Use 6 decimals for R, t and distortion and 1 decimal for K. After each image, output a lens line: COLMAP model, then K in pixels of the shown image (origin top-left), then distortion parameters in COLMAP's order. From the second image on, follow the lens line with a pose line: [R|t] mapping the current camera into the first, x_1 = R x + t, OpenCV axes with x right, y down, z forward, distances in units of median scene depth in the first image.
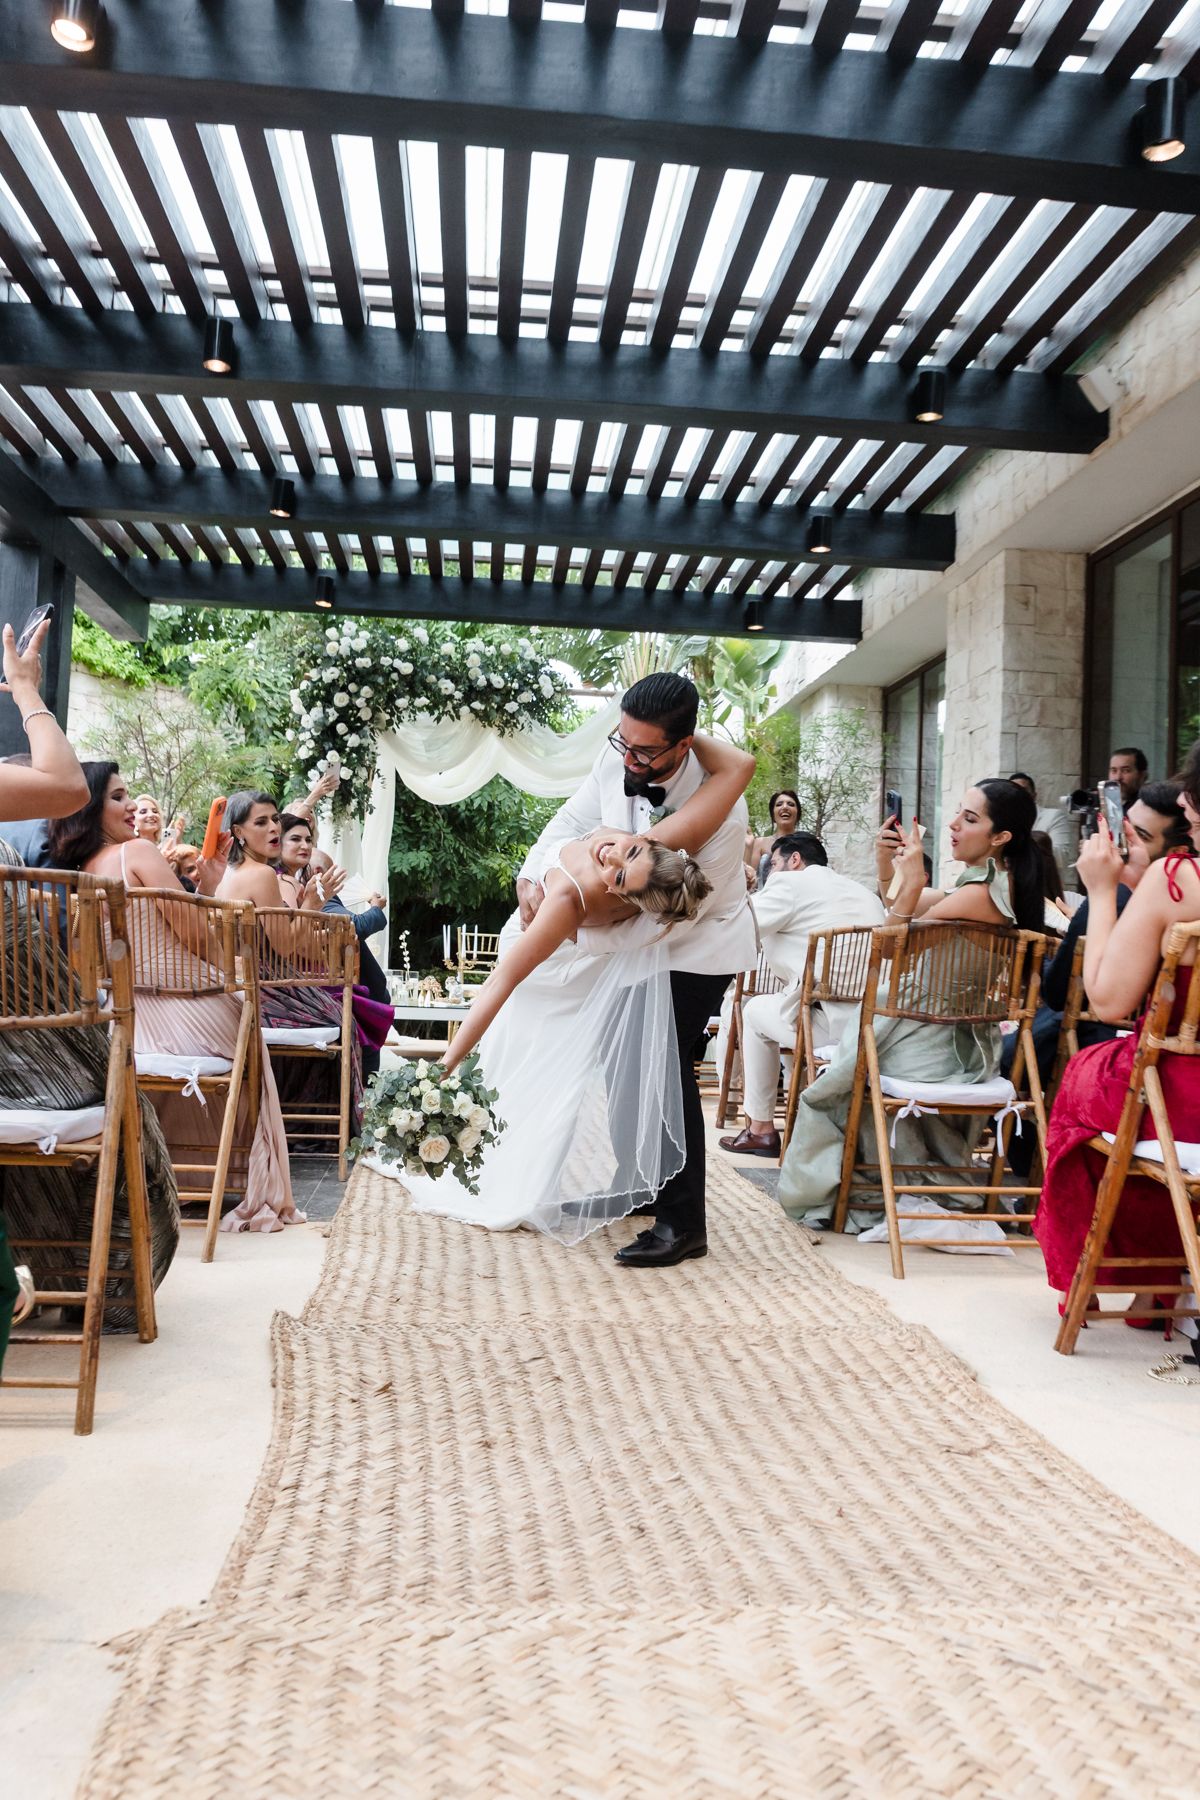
lens RADIAL K [[1439.1, 0, 619.3], [0, 1439.1, 910.2], [0, 0, 1]] dist [-0.036701, 0.028840]
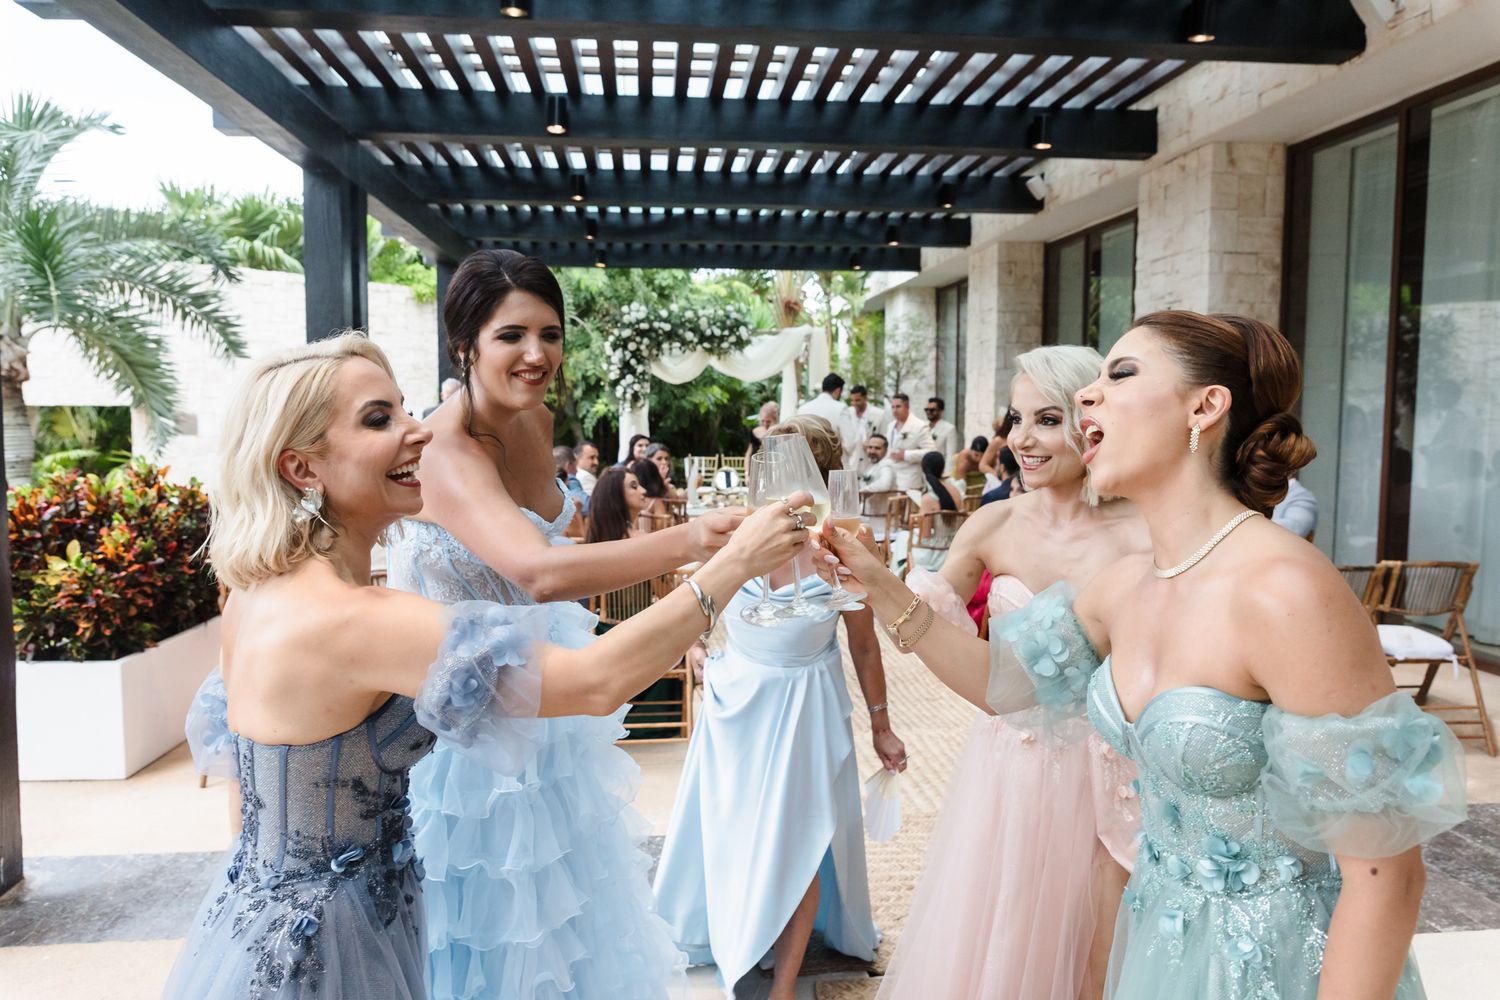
lens RADIAL K [[1101.4, 0, 754.6], [0, 1101.4, 498.5], [0, 0, 1]] dist [-0.002149, 0.006883]
pose [[0.999377, -0.035258, -0.001541, -0.042872], [0.035201, 0.992743, 0.114992, -0.109364], [-0.002525, -0.114975, 0.993365, -0.409395]]
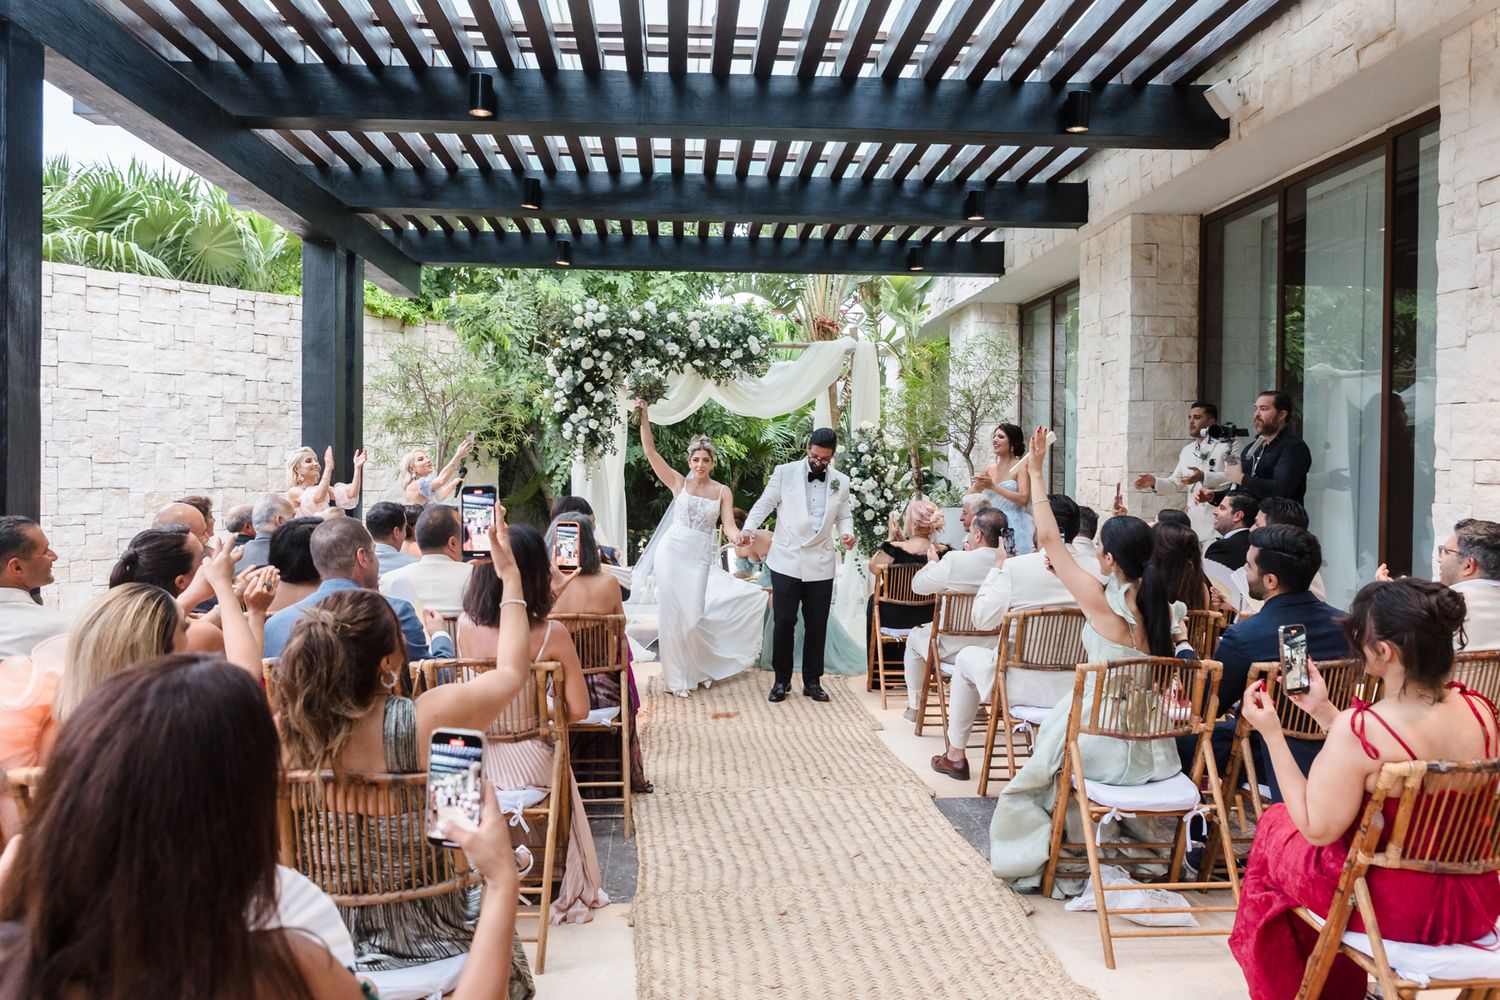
lens RADIAL K [[1148.9, 0, 755.6], [0, 1148.9, 495.1], [0, 0, 1]] dist [-0.009421, -0.003574]
pose [[0.999154, -0.029528, -0.028611, -0.025678], [0.030978, 0.998186, 0.051624, -0.080246], [0.027035, -0.052467, 0.998257, 0.022179]]
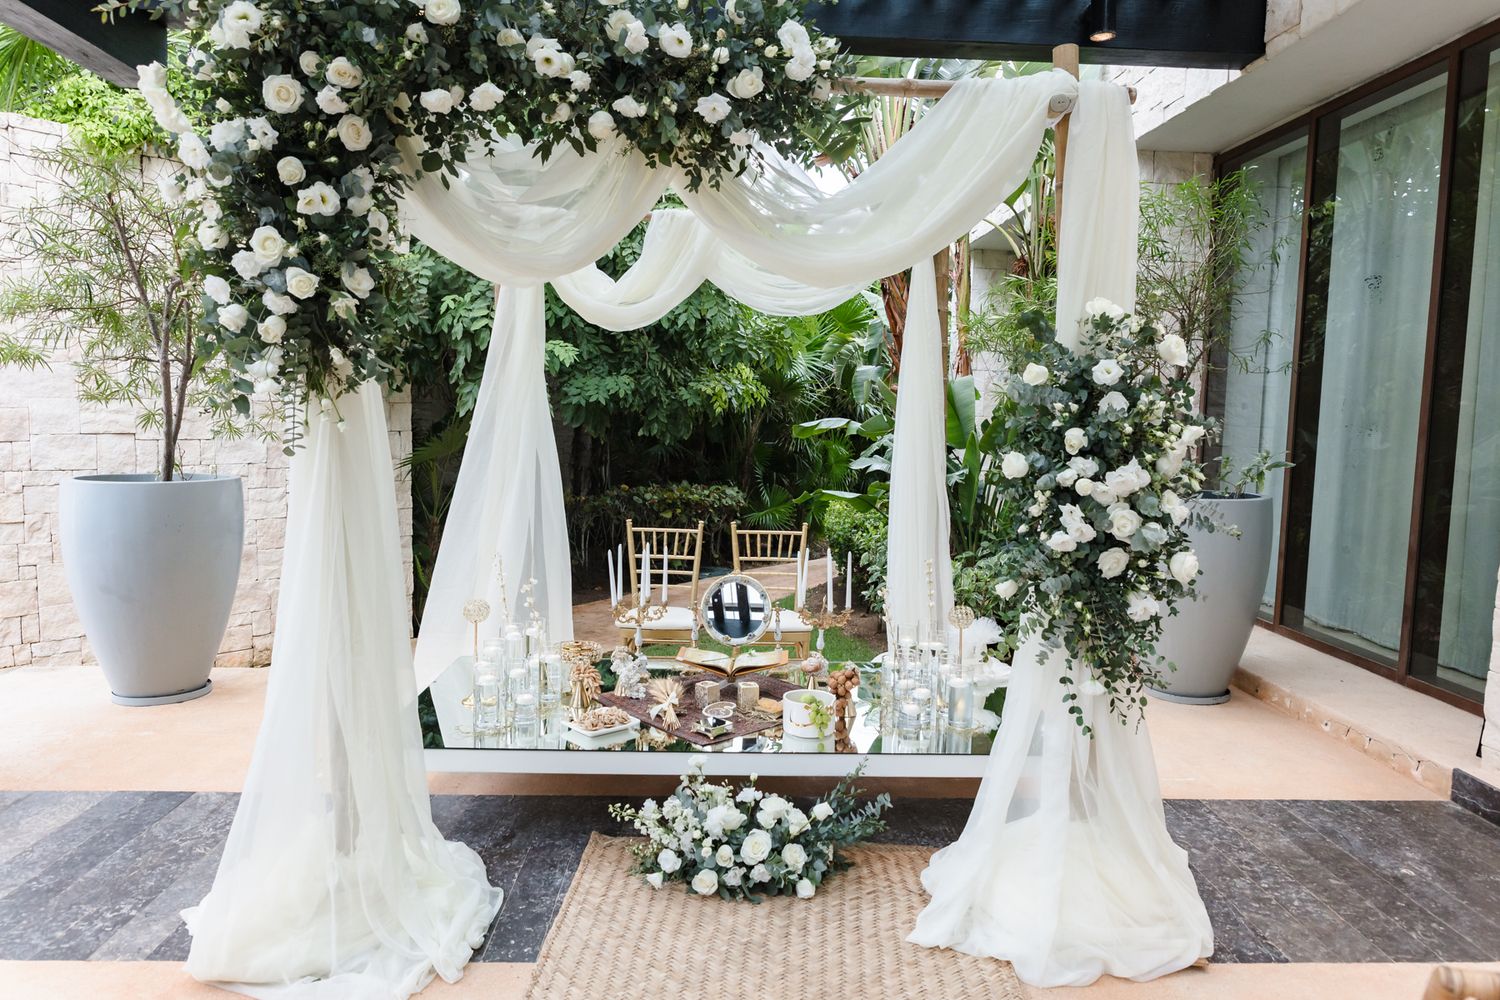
lens RADIAL K [[987.6, 0, 753.5], [0, 987.6, 496.5], [0, 0, 1]] dist [-0.001347, 0.001411]
pose [[0.998548, -0.009674, -0.052985, -0.050478], [0.015903, 0.992835, 0.118429, -0.066498], [0.051460, -0.119099, 0.991548, 0.720683]]
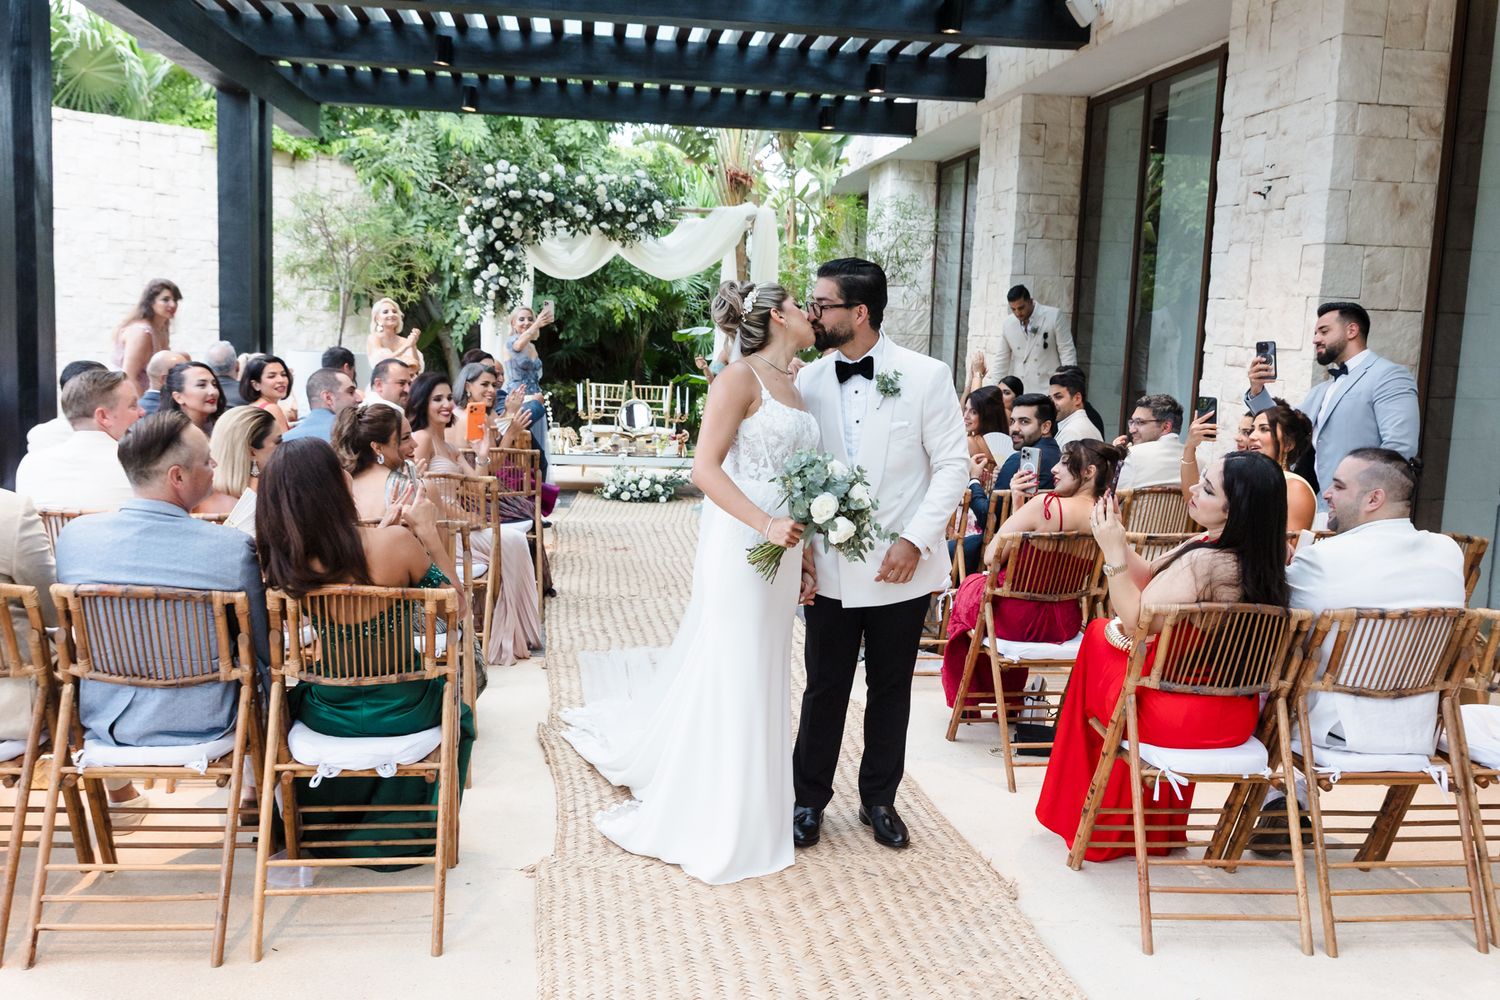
lens RADIAL K [[1367.7, 0, 750.0], [0, 1367.7, 500.0], [0, 0, 1]] dist [0.008303, 0.007448]
pose [[0.999692, -0.002986, 0.024636, -0.000065], [-0.001072, 0.986609, 0.163098, -0.101326], [-0.024793, -0.163074, 0.986302, -0.247287]]
